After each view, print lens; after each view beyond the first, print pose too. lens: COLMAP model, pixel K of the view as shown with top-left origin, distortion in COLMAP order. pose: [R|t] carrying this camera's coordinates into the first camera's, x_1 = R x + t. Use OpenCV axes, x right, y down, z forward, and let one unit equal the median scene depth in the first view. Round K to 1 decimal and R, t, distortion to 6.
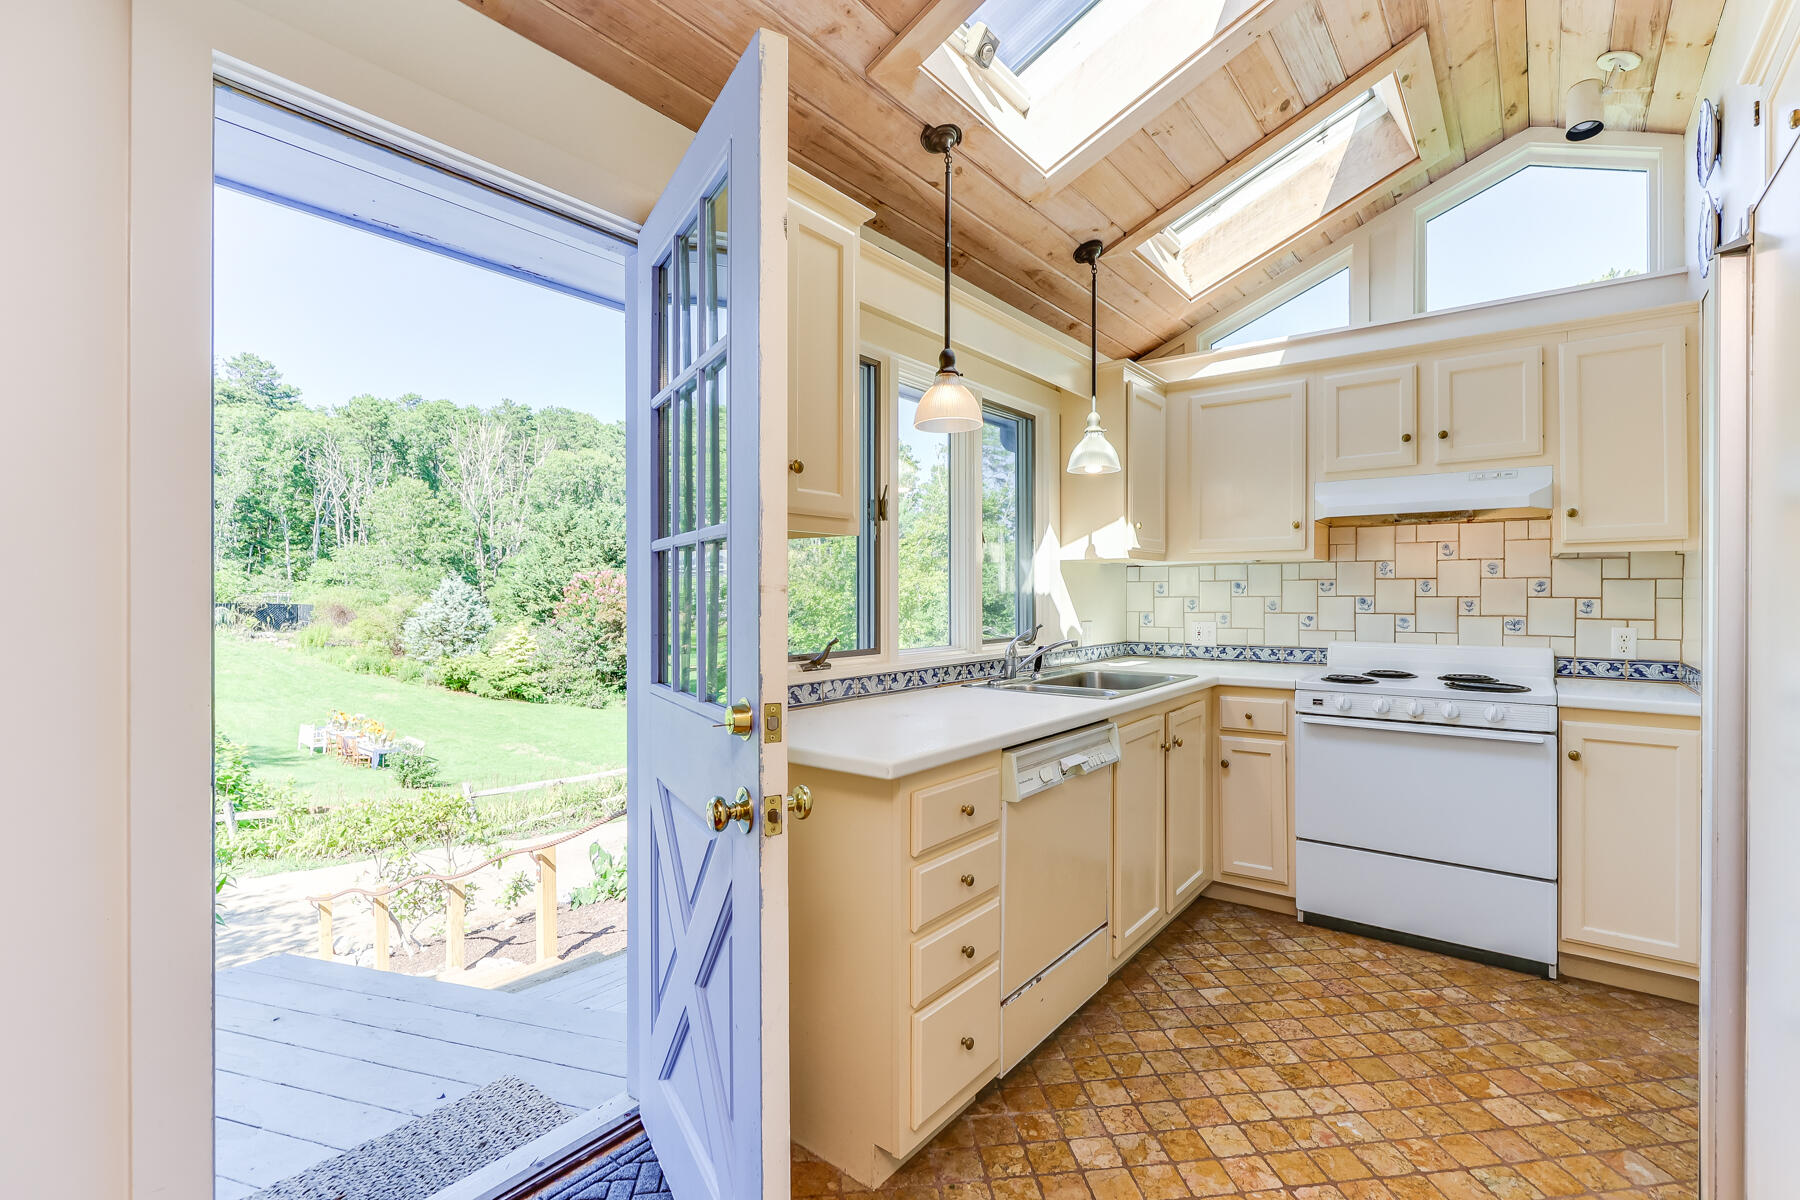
lens RADIAL K [[813.5, 0, 909.0], [0, 813.5, 582.4], [0, 0, 1]] dist [0.002294, 0.000095]
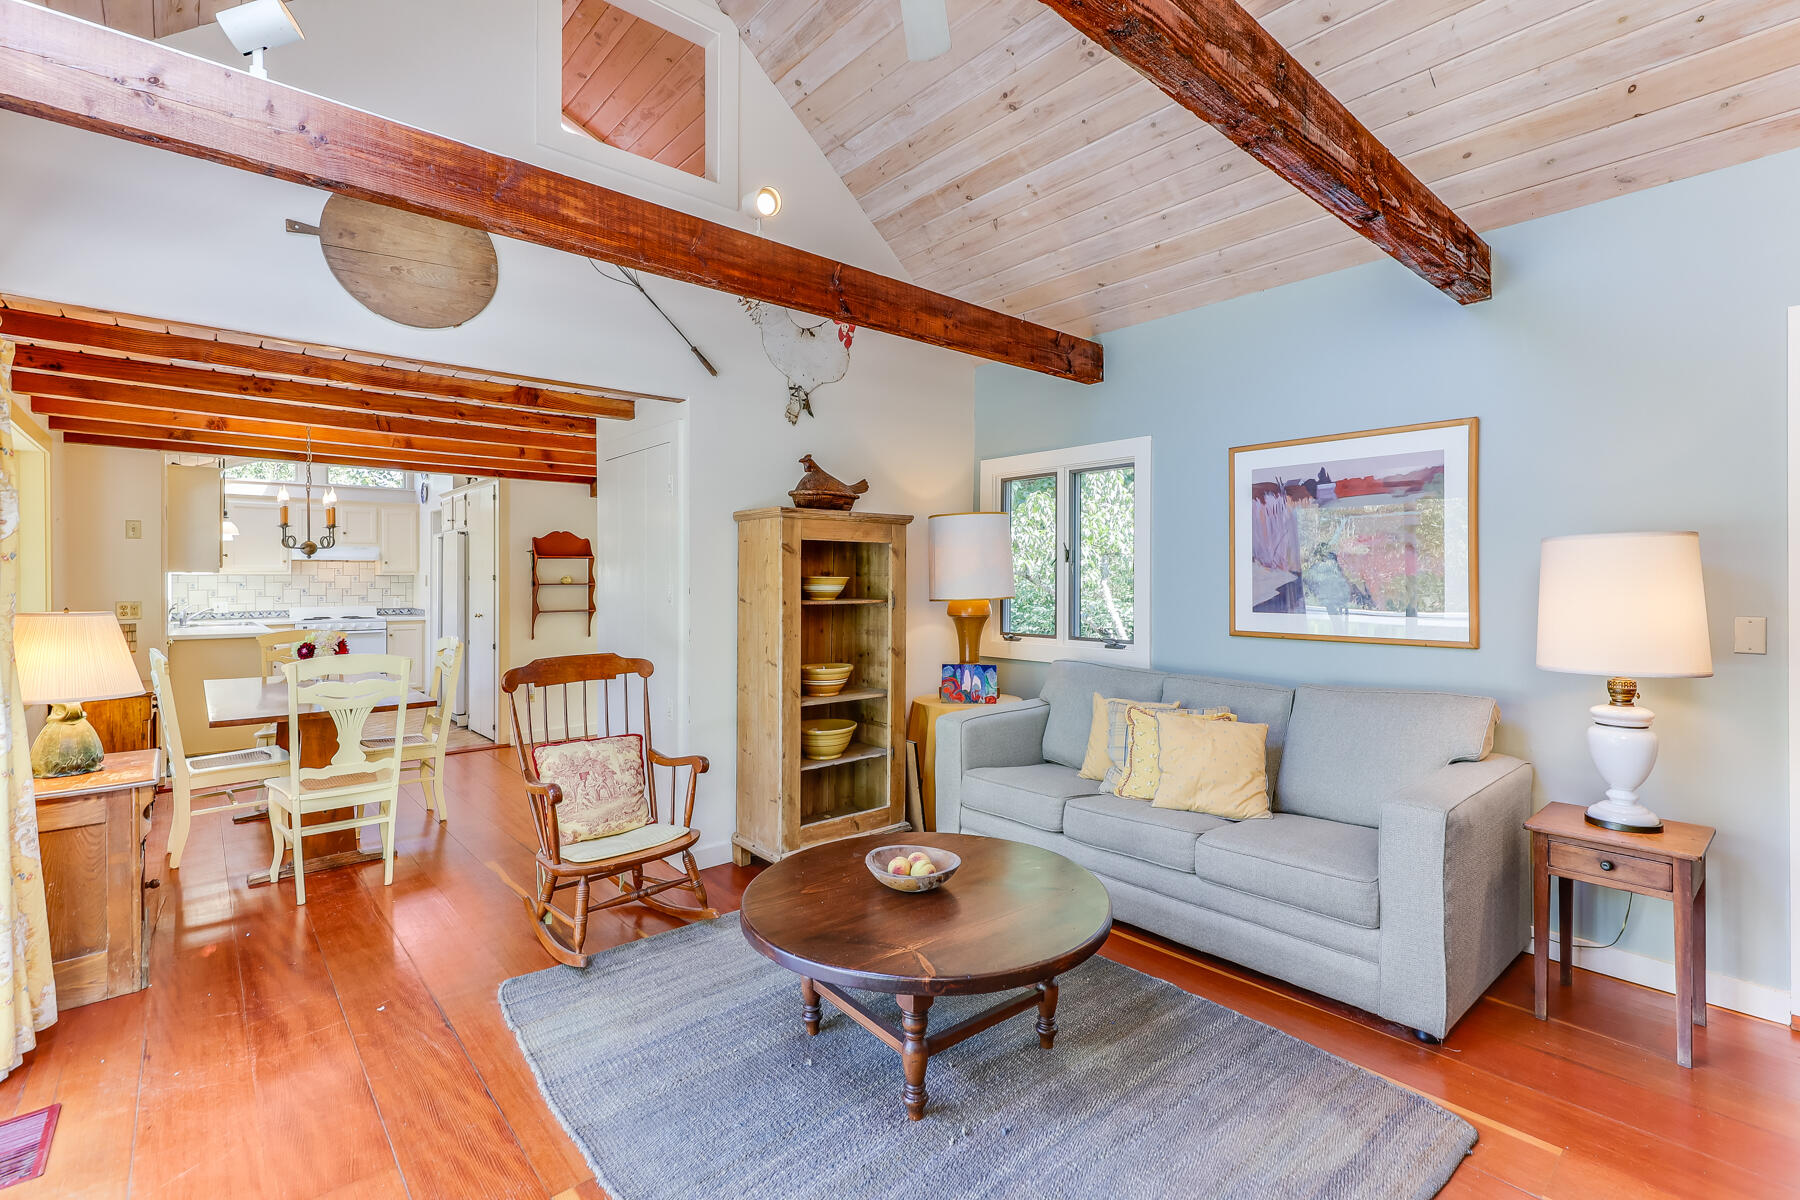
lens RADIAL K [[813.5, 0, 909.0], [0, 813.5, 582.4], [0, 0, 1]] dist [0.002294, 0.000095]
pose [[0.185696, -0.002730, 0.982604, -1.799189], [-0.011390, 0.999923, 0.004930, -0.042371], [-0.982541, -0.012108, 0.185650, -1.493576]]
